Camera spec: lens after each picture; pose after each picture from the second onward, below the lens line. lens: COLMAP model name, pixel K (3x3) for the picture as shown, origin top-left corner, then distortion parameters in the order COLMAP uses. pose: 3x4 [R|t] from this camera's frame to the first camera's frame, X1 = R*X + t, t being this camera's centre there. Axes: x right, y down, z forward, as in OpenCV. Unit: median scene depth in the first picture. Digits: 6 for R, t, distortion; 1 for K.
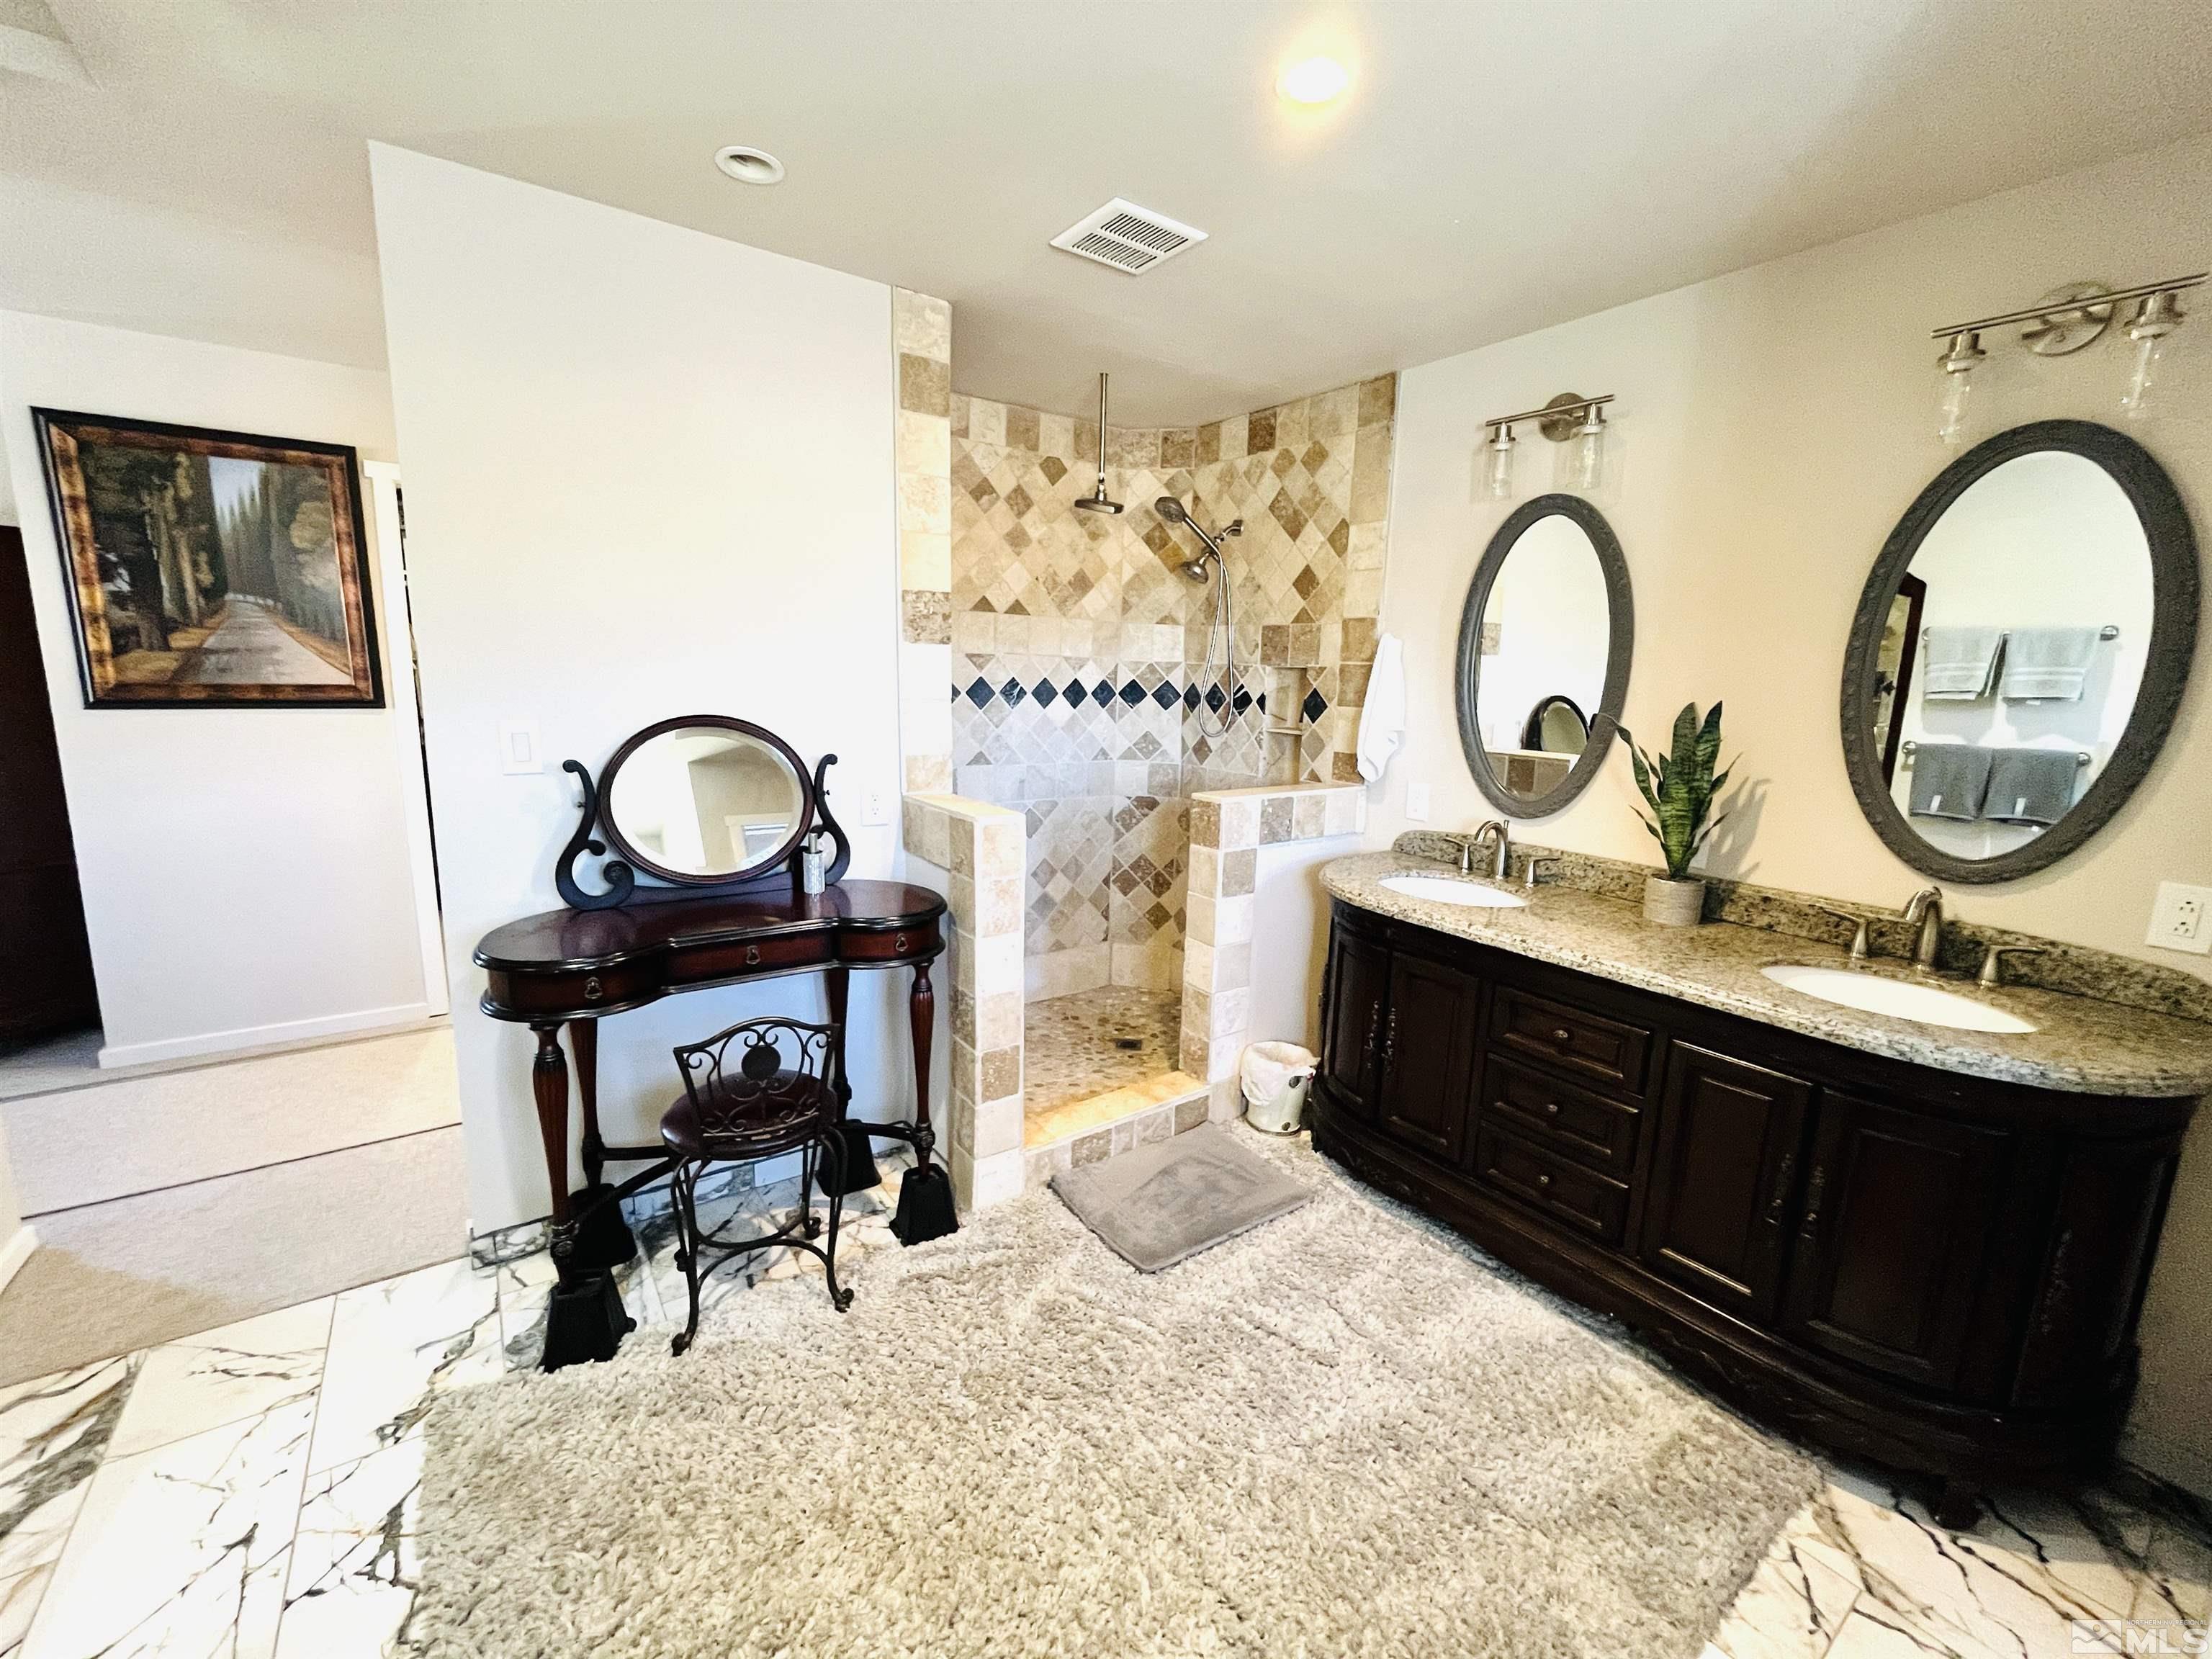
lens RADIAL K [[889.9, 0, 1106.3], [0, 889.9, 827.4], [0, 0, 1]] dist [-0.001510, -0.000124]
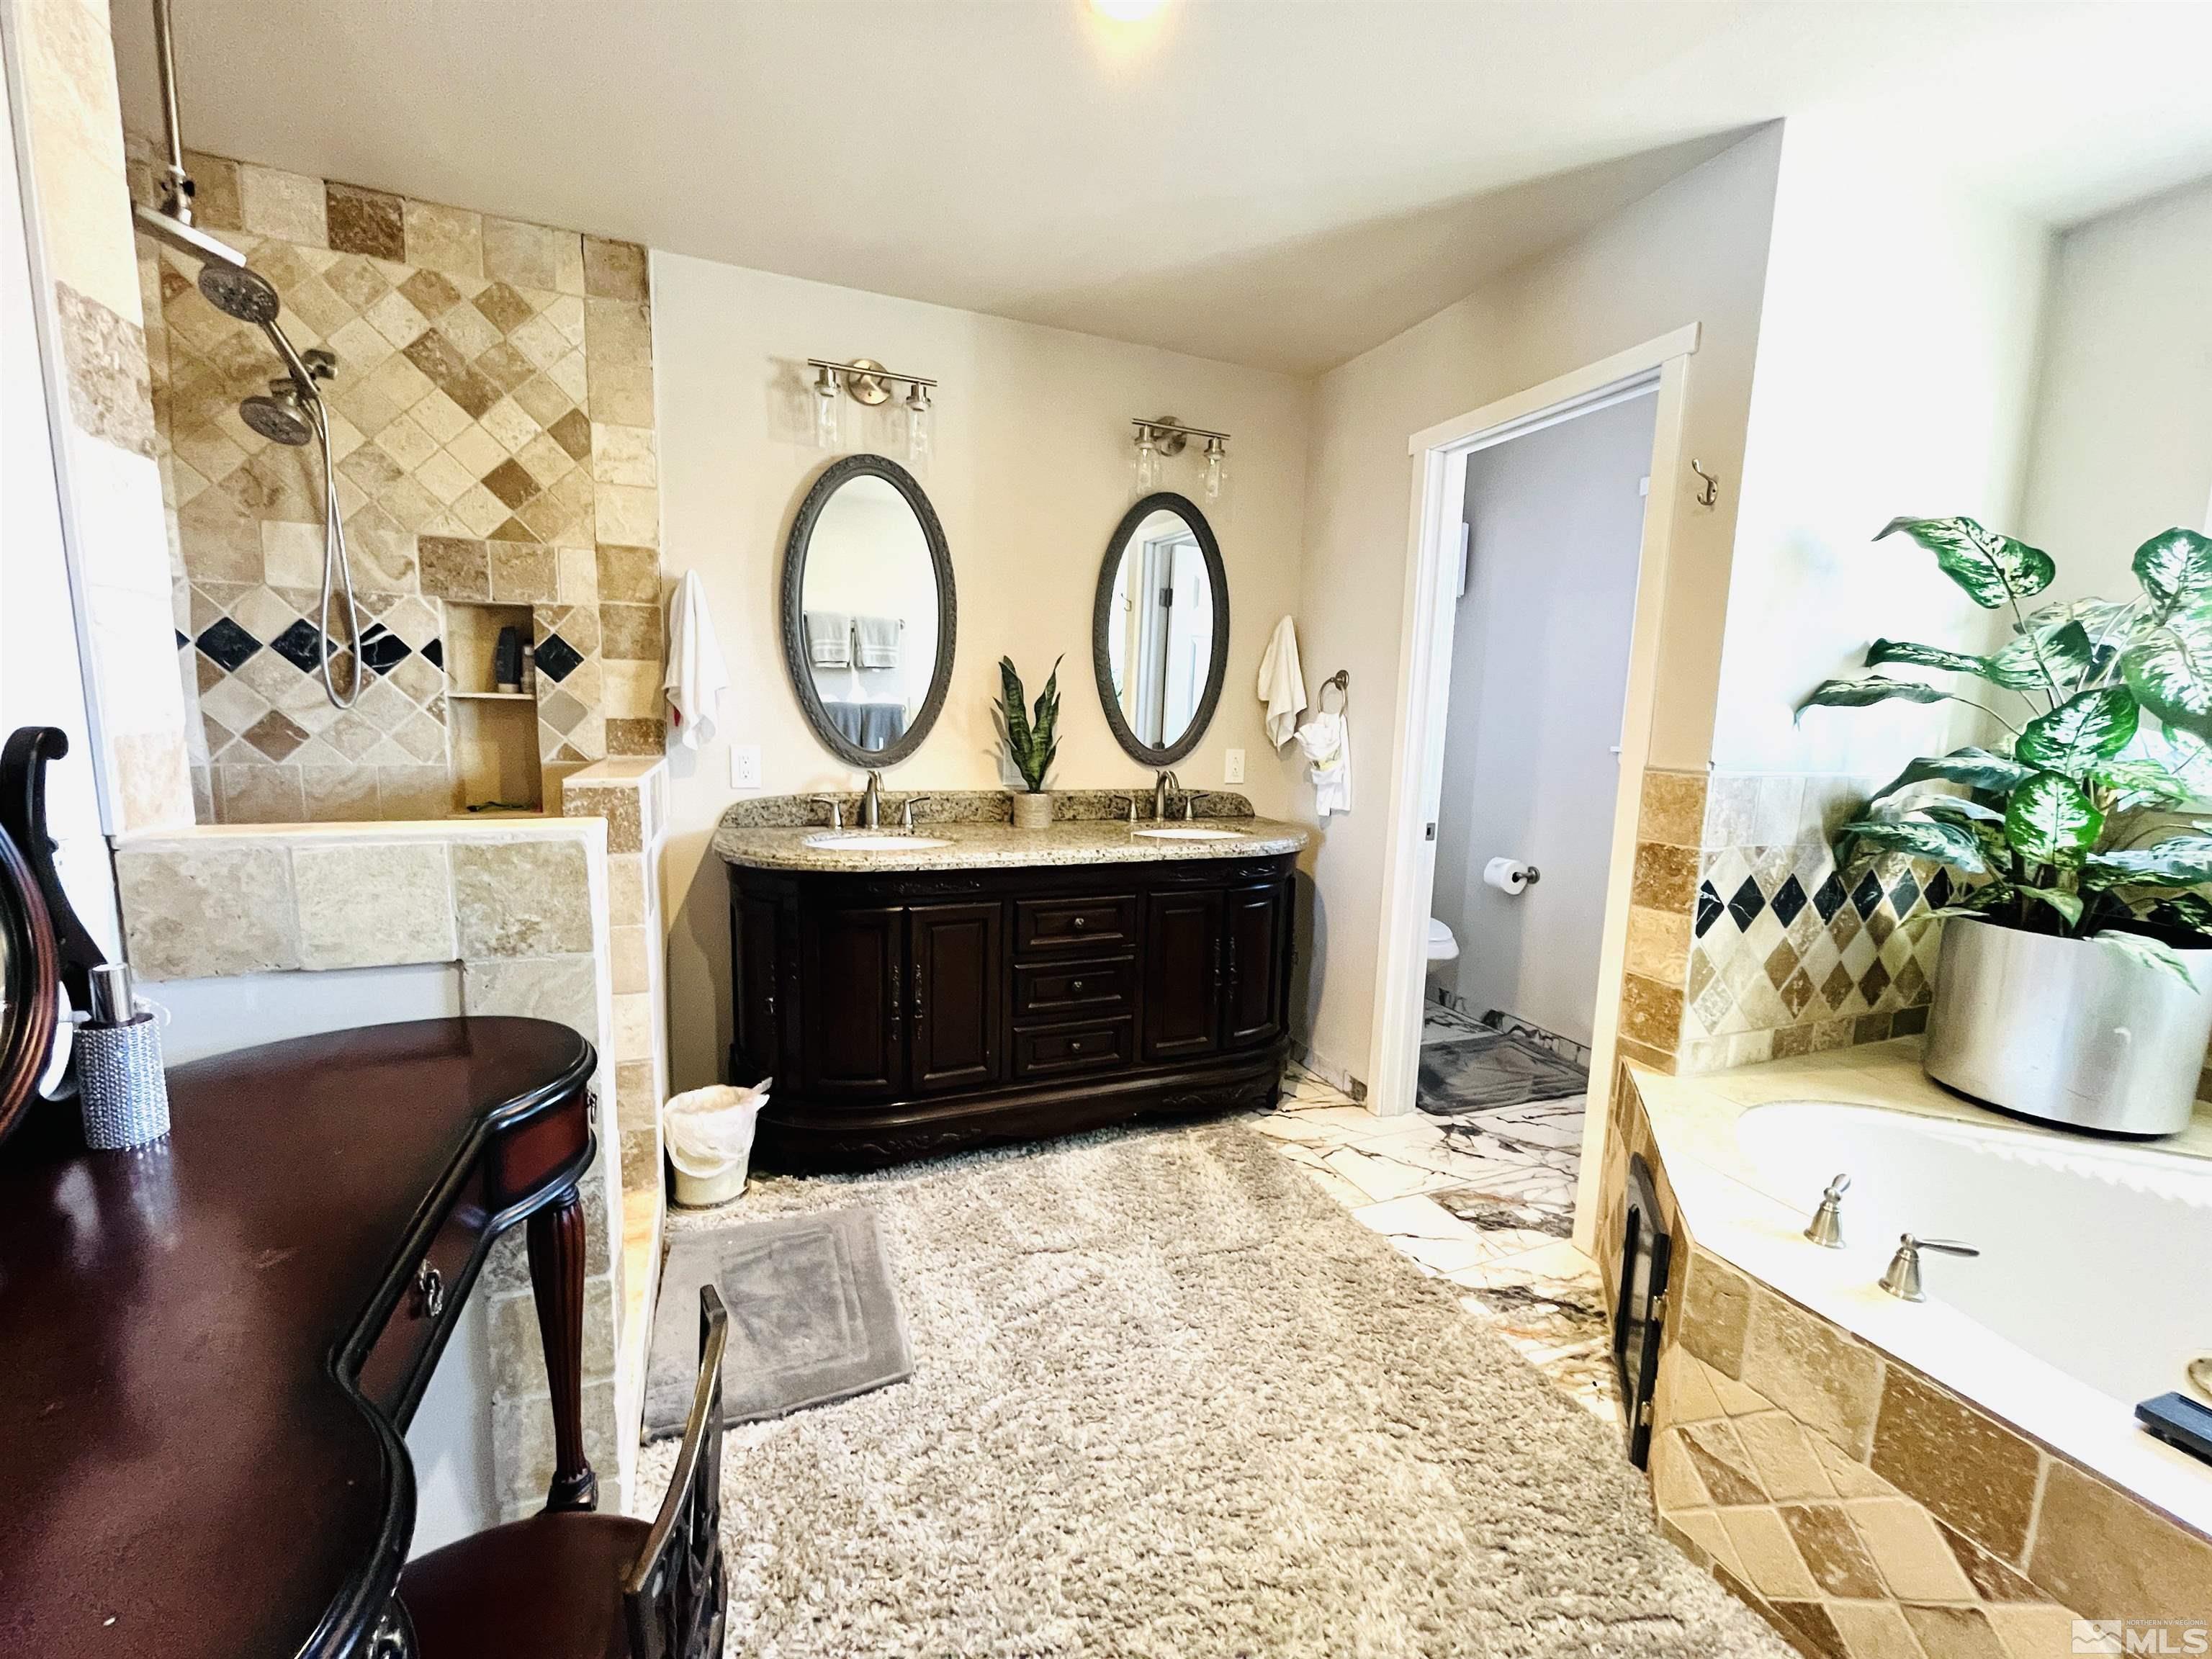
lens RADIAL K [[889.9, 0, 1108.5], [0, 889.9, 828.3], [0, 0, 1]] dist [-0.001510, -0.000124]
pose [[0.233900, -0.151322, 0.960413, -0.408773], [0.145907, 0.982090, 0.119203, -0.020976], [-0.961250, 0.112250, 0.251790, 0.414769]]
